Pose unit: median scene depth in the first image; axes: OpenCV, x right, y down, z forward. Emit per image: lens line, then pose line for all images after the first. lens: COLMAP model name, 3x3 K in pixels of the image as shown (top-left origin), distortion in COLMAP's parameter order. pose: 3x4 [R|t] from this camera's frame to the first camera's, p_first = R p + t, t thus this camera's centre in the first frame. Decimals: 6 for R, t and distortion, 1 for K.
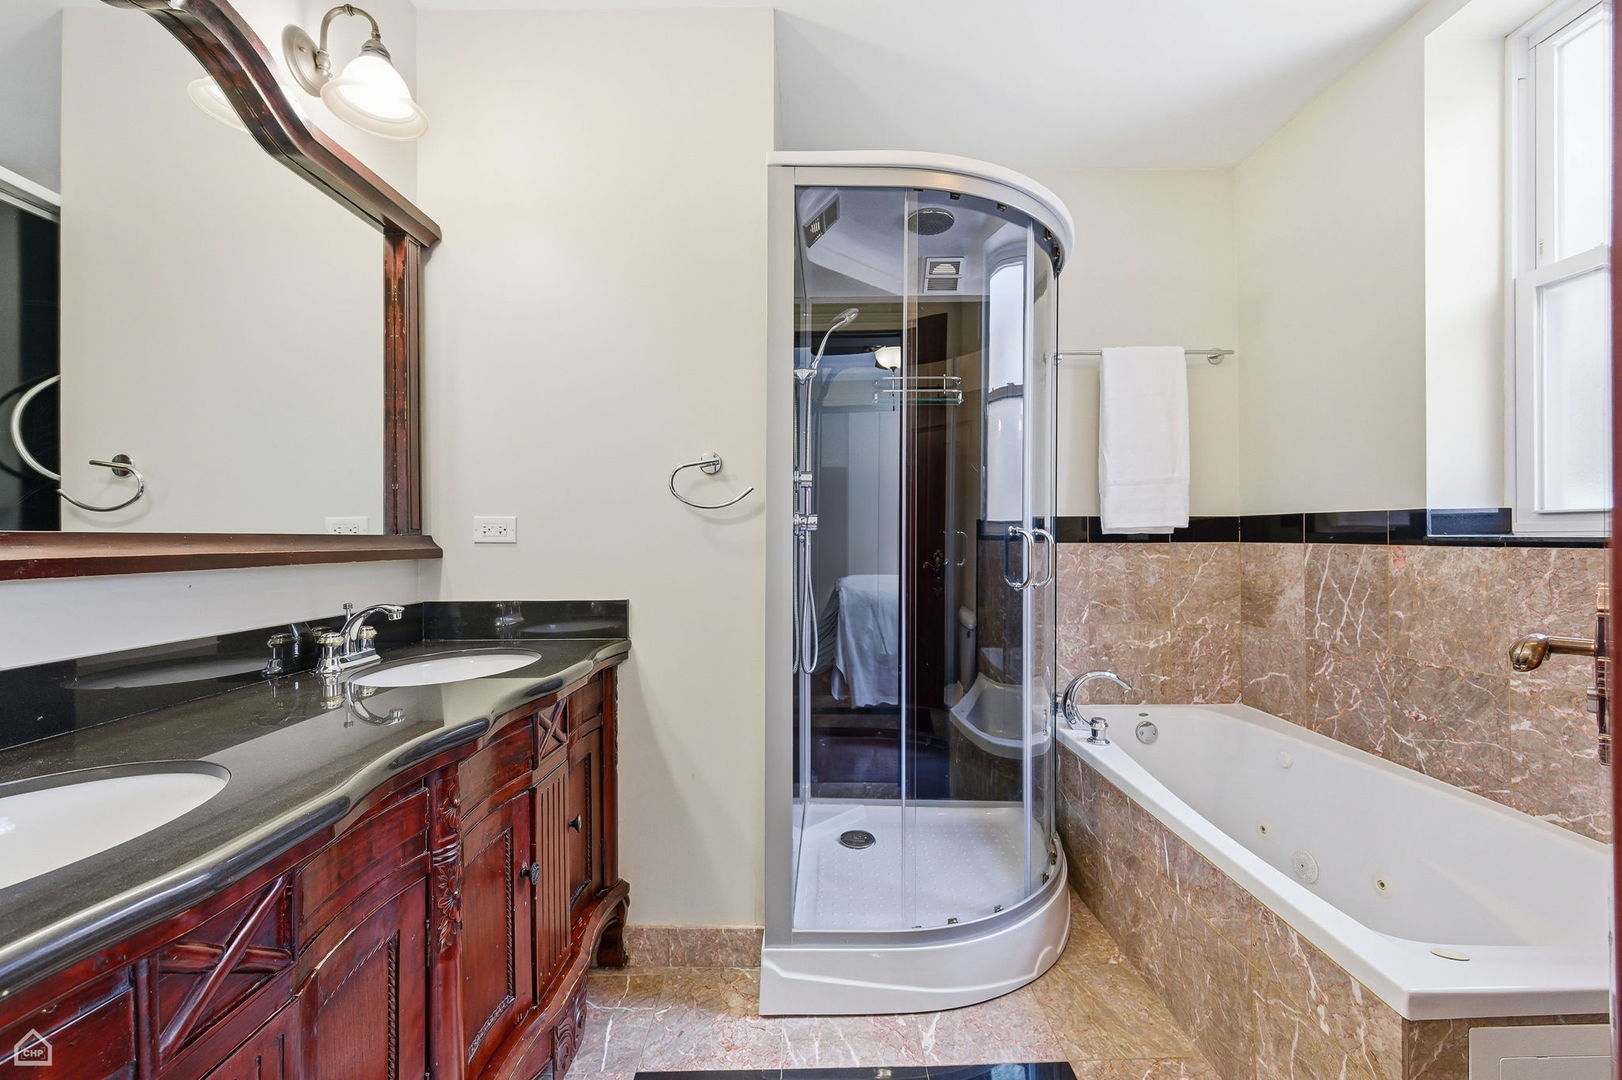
lens RADIAL K [[642.0, 0, 807.9], [0, 642.0, 539.8], [0, 0, 1]] dist [0.003856, -0.001027]
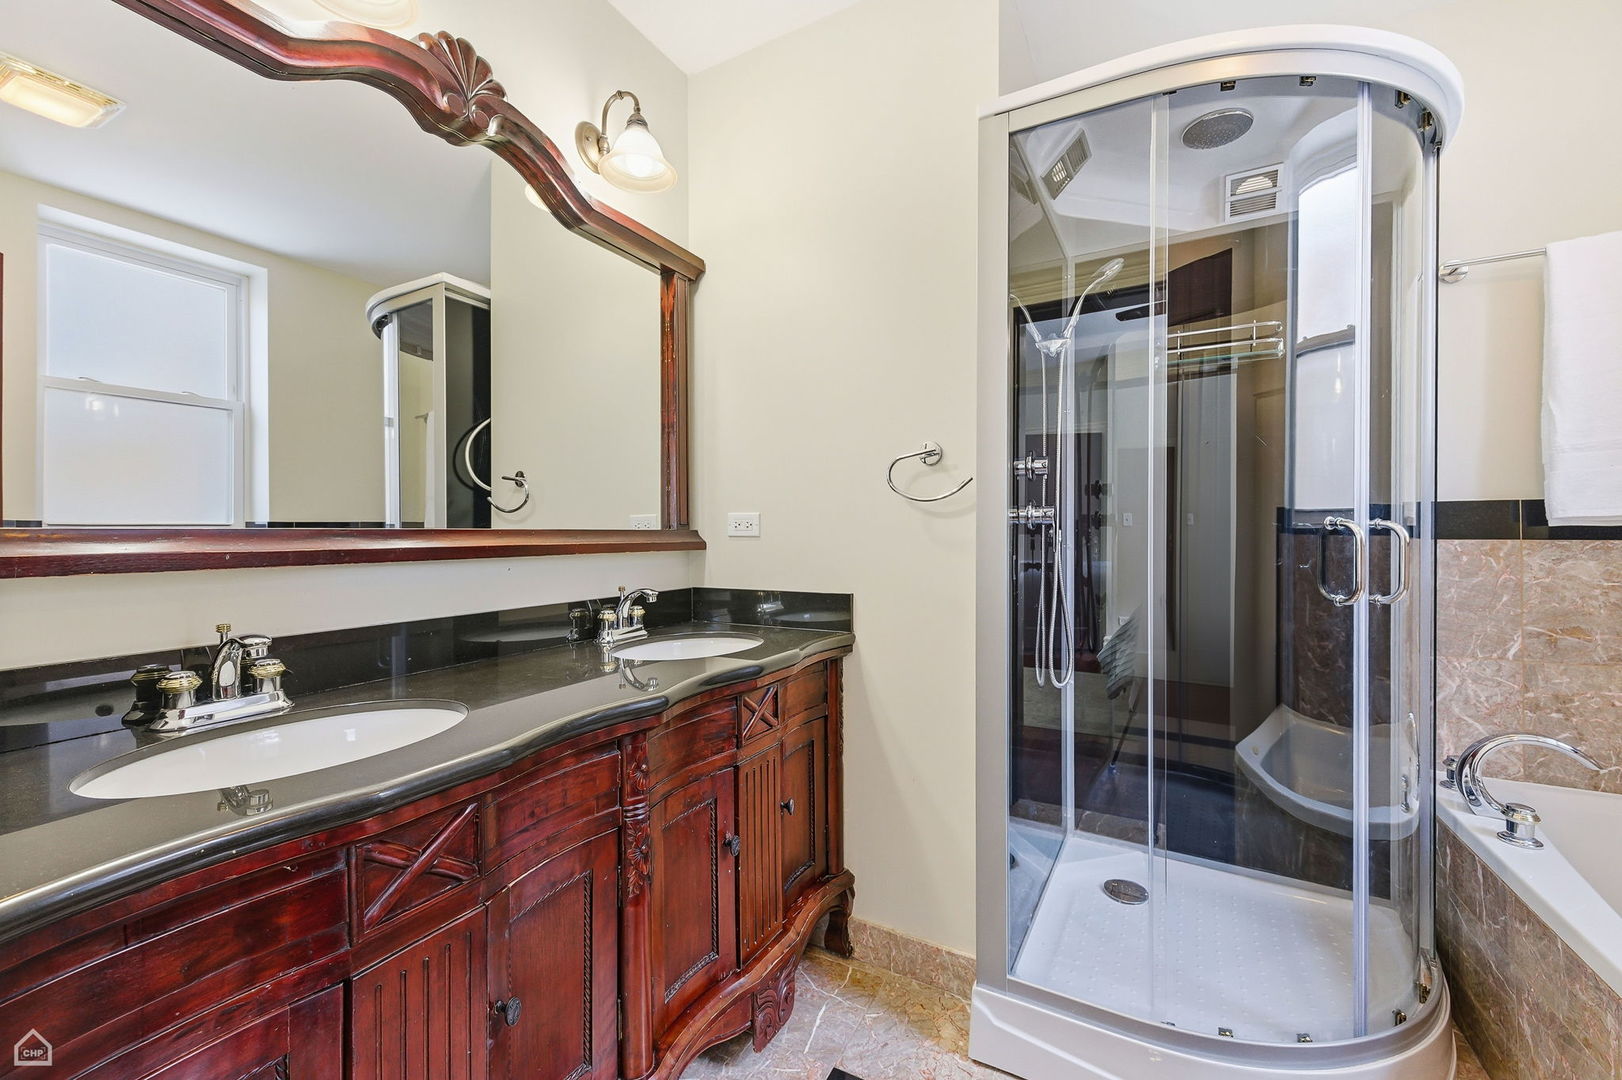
lens RADIAL K [[642.0, 0, 817.8], [0, 642.0, 533.4], [0, 0, 1]] dist [0.003856, -0.001027]
pose [[0.882440, 0.001858, -0.470421, 0.147160], [-0.001365, 0.999998, 0.001389, -0.002640], [0.470423, -0.000584, 0.882441, 0.087940]]
